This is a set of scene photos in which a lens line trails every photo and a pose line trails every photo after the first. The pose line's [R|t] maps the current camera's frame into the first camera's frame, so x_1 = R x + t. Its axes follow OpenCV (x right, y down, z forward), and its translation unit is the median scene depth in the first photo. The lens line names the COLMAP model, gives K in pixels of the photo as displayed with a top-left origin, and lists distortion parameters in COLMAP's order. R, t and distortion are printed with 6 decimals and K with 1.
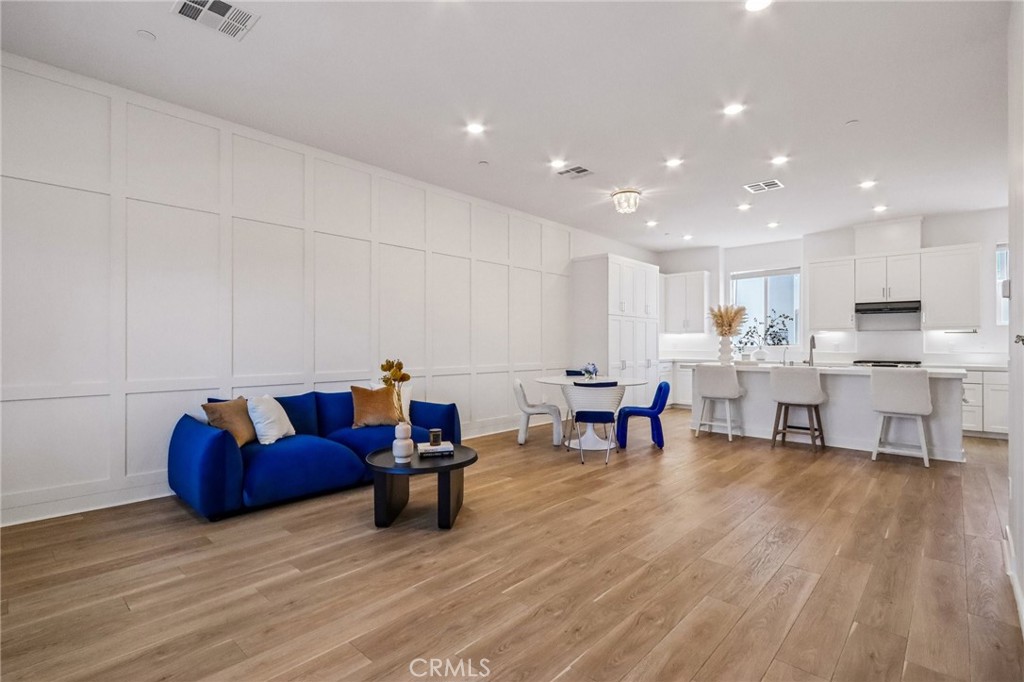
lens RADIAL K [[486.9, 0, 506.8], [0, 486.9, 342.7], [0, 0, 1]] dist [0.002792, -0.001481]
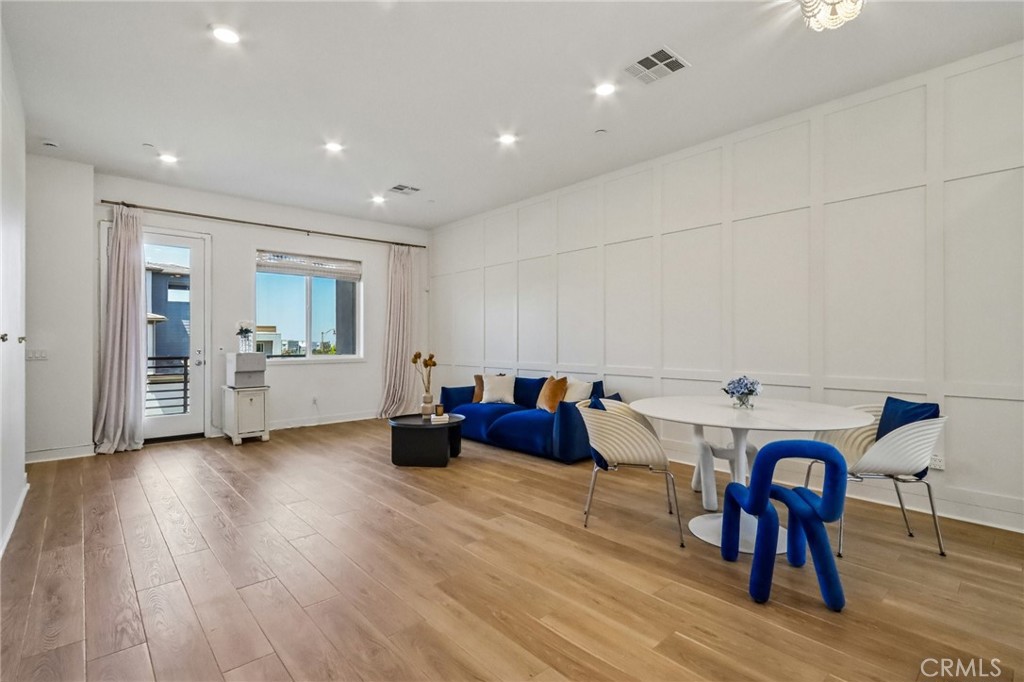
lens RADIAL K [[486.9, 0, 513.3], [0, 486.9, 341.6], [0, 0, 1]] dist [0.002792, -0.001481]
pose [[-0.087863, -0.001009, -0.996132, 0.694431], [0.003186, 0.999994, -0.001294, 0.003422], [0.996127, -0.003288, -0.087859, 0.777532]]
